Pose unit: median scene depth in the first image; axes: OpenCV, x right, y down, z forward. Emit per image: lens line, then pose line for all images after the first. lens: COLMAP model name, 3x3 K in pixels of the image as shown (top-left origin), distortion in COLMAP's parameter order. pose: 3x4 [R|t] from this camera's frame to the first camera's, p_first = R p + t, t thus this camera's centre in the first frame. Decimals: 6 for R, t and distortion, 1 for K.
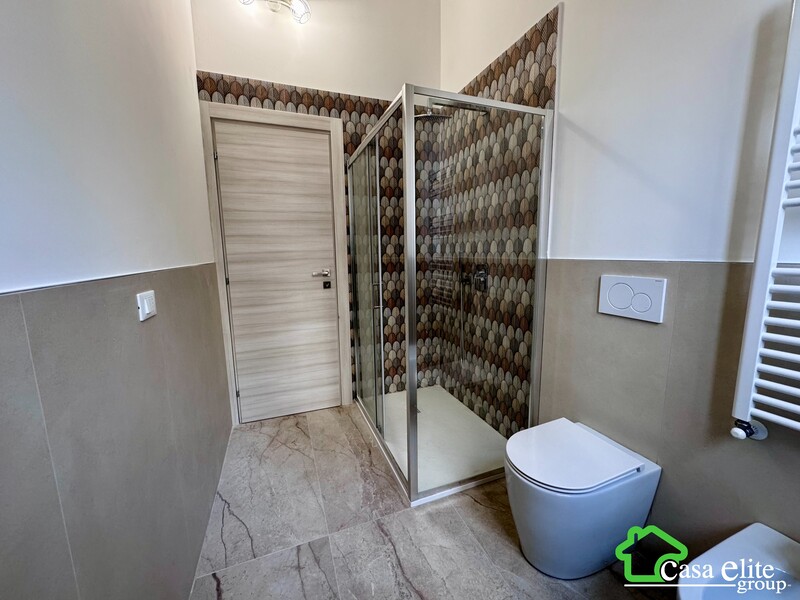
lens RADIAL K [[317.5, 0, 400.8], [0, 317.5, 299.1], [0, 0, 1]] dist [-0.002339, -0.000152]
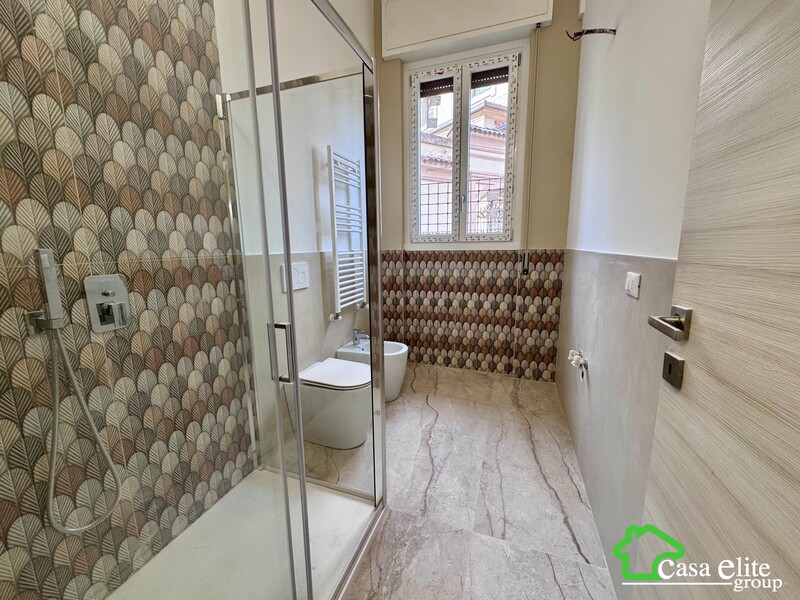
lens RADIAL K [[317.5, 0, 400.8], [0, 317.5, 299.1], [0, 0, 1]] dist [-0.002339, -0.000152]
pose [[-0.760976, -0.088834, 0.642670, -0.480198], [0.116660, 0.955700, 0.270238, -0.181872], [-0.638206, 0.280619, -0.716901, 1.260329]]
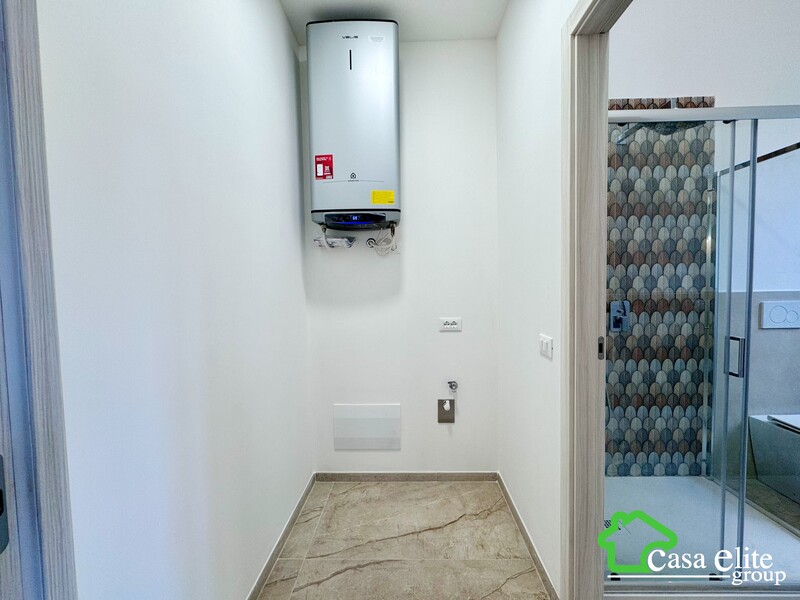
lens RADIAL K [[323.8, 0, 401.6], [0, 323.8, 308.9], [0, 0, 1]] dist [-0.003405, -0.000452]
pose [[0.381848, -0.035265, 0.923552, -0.986103], [0.149739, 0.988430, -0.024168, -0.188864], [-0.912014, 0.147521, 0.382711, 1.436892]]
